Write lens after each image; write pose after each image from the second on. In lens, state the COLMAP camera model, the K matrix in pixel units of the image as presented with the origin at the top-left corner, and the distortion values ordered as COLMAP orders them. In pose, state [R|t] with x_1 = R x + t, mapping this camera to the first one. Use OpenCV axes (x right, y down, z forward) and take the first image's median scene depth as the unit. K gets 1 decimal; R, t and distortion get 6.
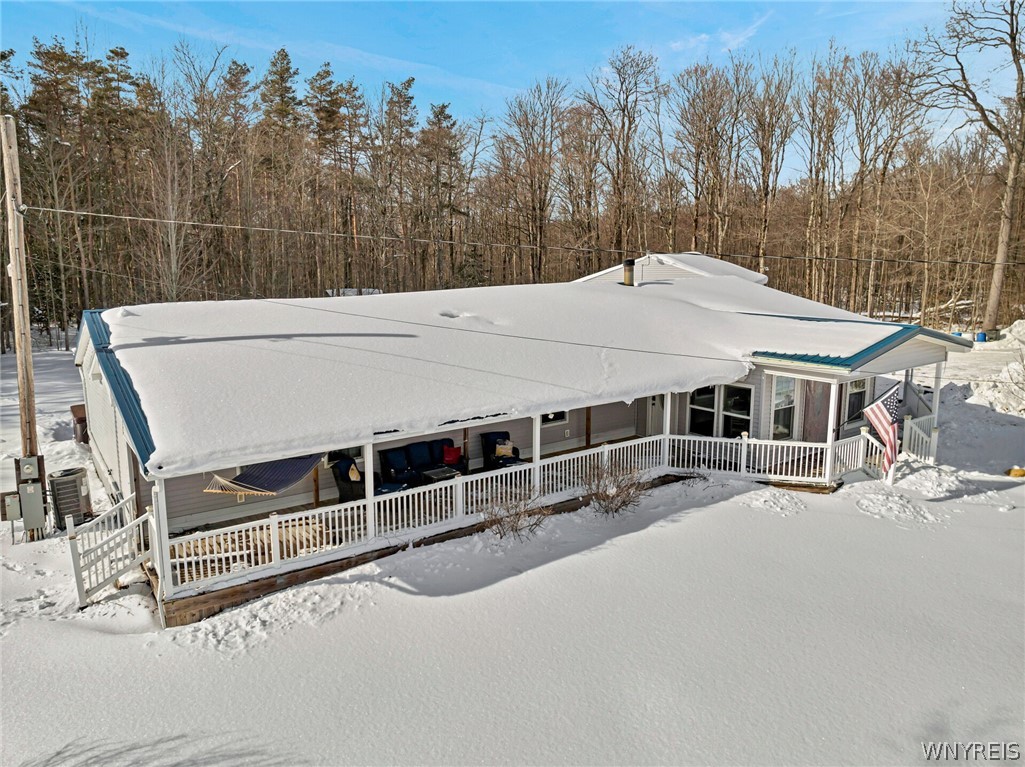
lens RADIAL K [[736.6, 0, 527.6], [0, 736.6, 305.8], [0, 0, 1]] dist [-0.032325, 0.001729]
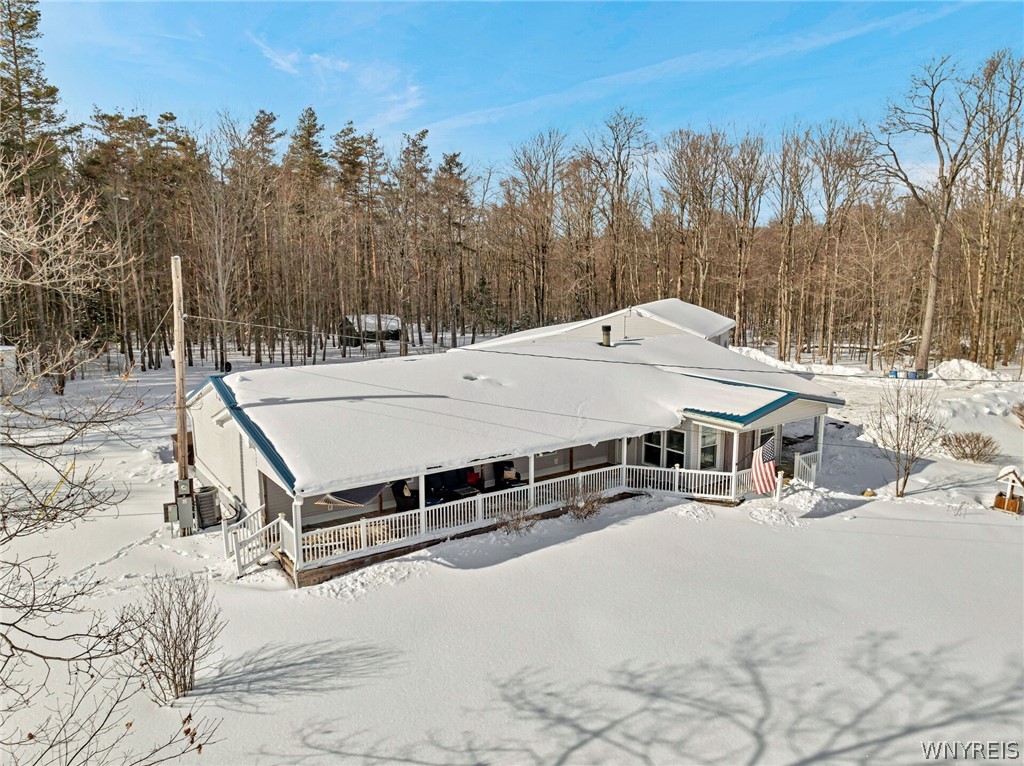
lens RADIAL K [[723.9, 0, 512.0], [0, 723.9, 383.0], [0, 0, 1]] dist [-0.037740, -0.001625]
pose [[0.999557, 0.000544, -0.029773, 0.015341], [0.002123, 0.995986, 0.089485, -0.115152], [0.029702, -0.089508, 0.995543, -0.409086]]
